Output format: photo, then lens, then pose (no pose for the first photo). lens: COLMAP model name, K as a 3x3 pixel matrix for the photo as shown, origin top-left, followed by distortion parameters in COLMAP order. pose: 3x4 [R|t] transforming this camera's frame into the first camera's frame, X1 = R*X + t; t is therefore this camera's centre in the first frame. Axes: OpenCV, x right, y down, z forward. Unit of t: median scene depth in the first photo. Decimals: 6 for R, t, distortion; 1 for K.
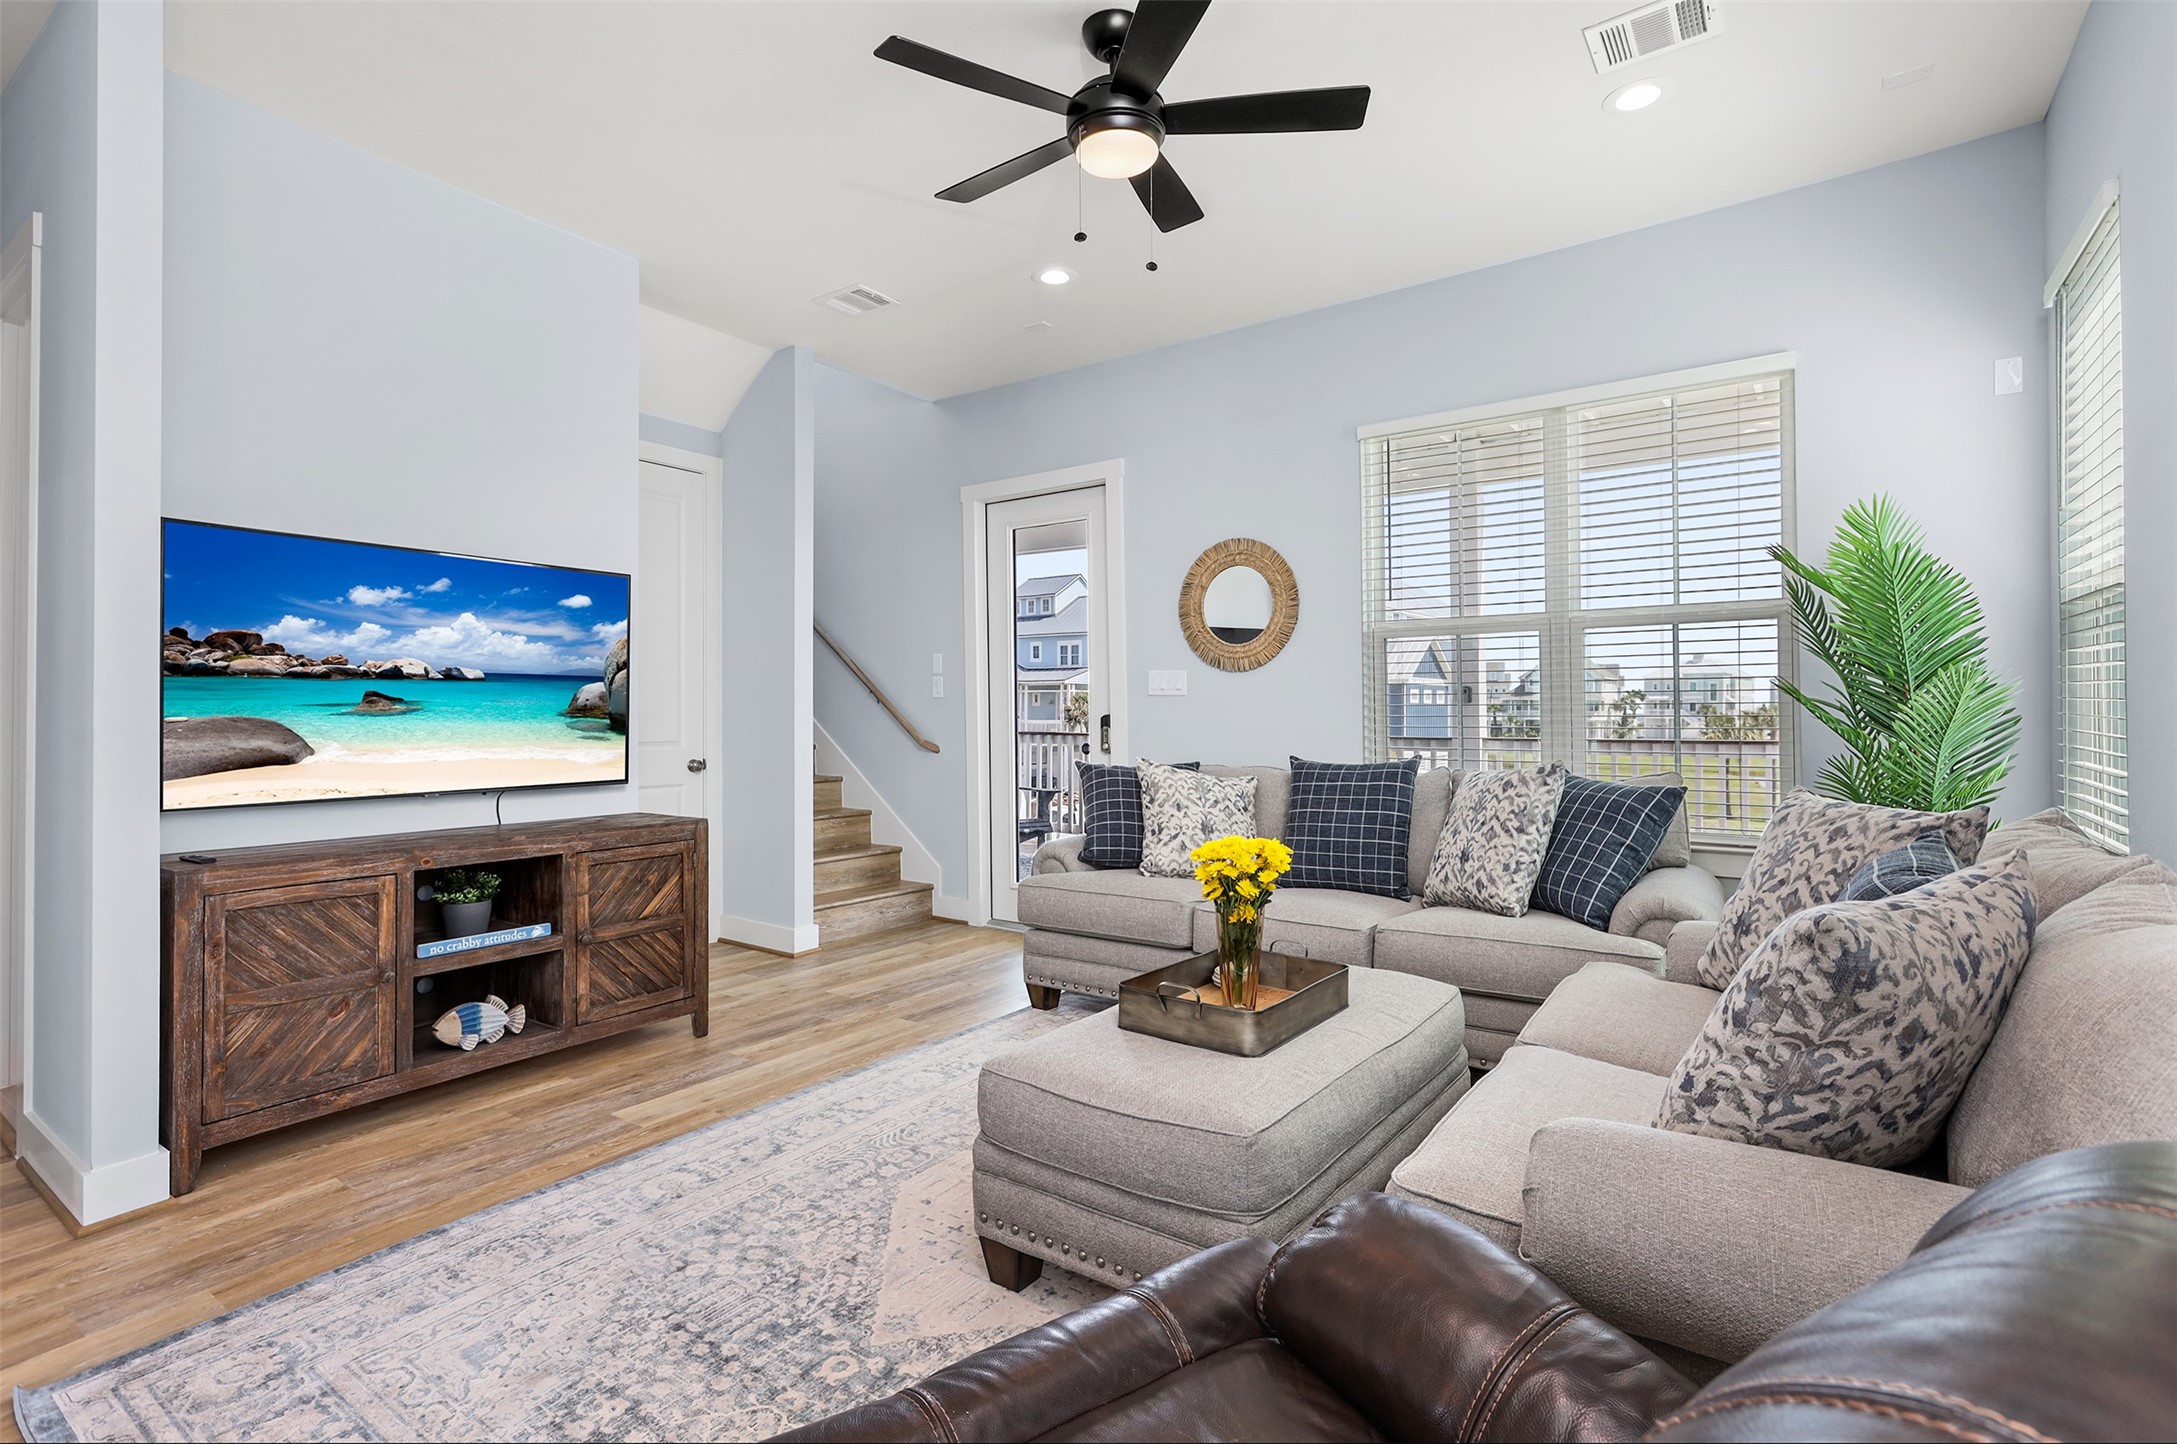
lens RADIAL K [[1037.0, 0, 1090.2], [0, 1037.0, 711.8], [0, 0, 1]] dist [0.001011, 0.000083]
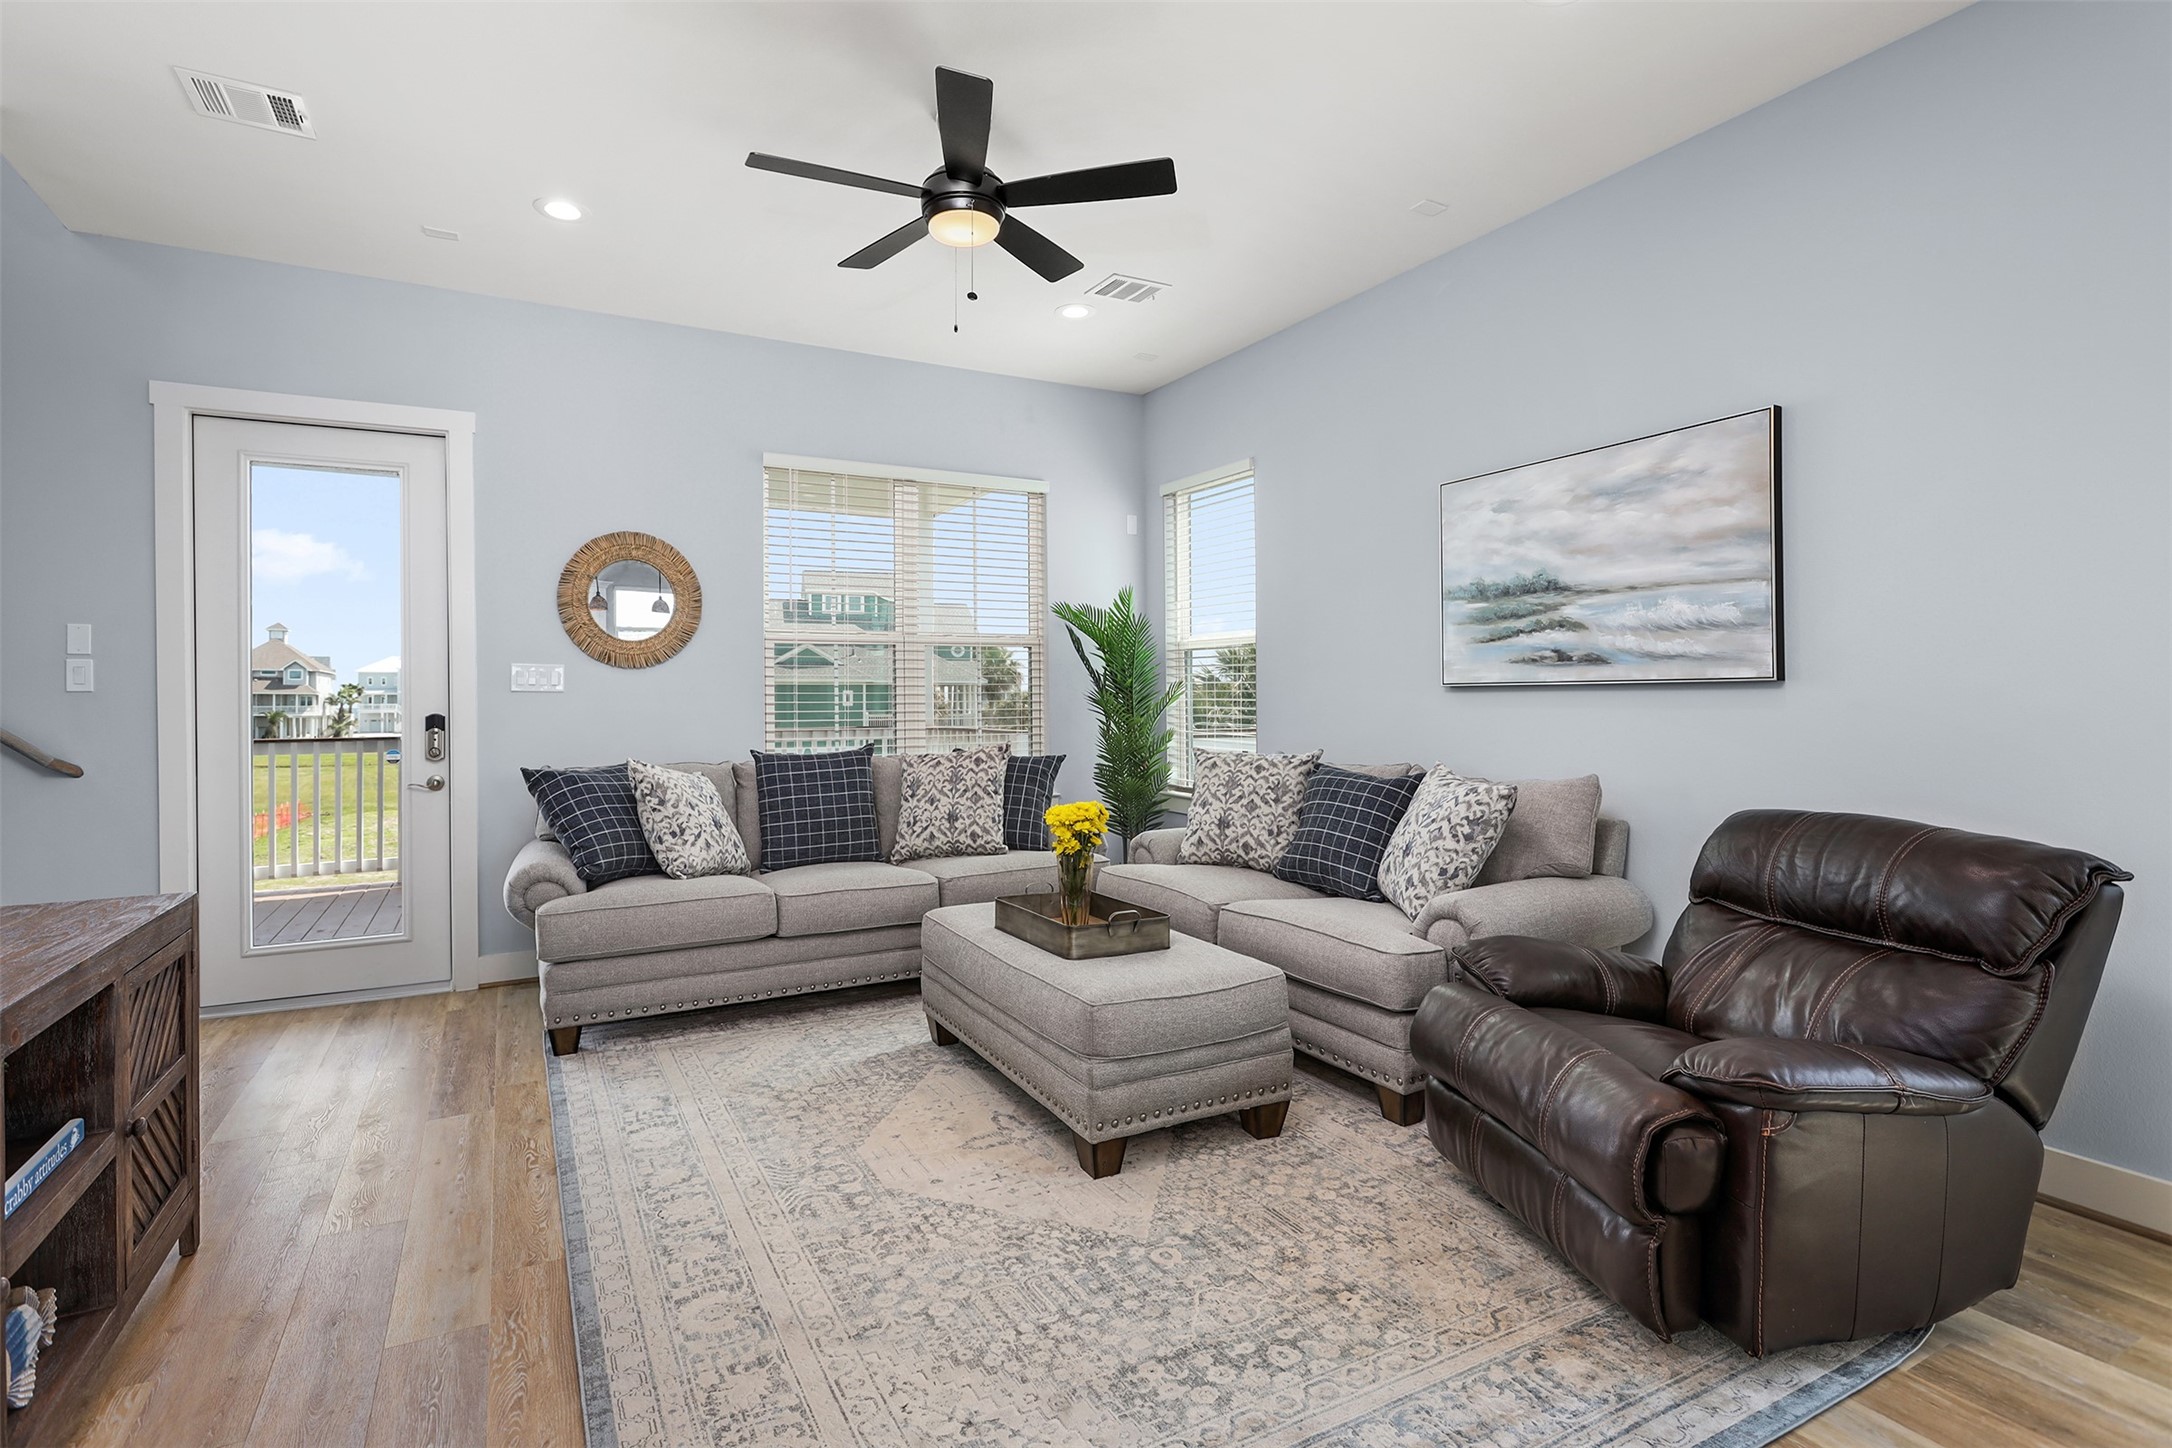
lens RADIAL K [[988.9, 0, 1043.8], [0, 988.9, 702.6], [0, 0, 1]] dist [-0.004160, -0.000496]
pose [[0.467755, -0.001688, 0.883856, -0.720582], [0.005718, 0.999983, -0.001116, -0.004266], [-0.883840, 0.005576, 0.467757, 0.321706]]
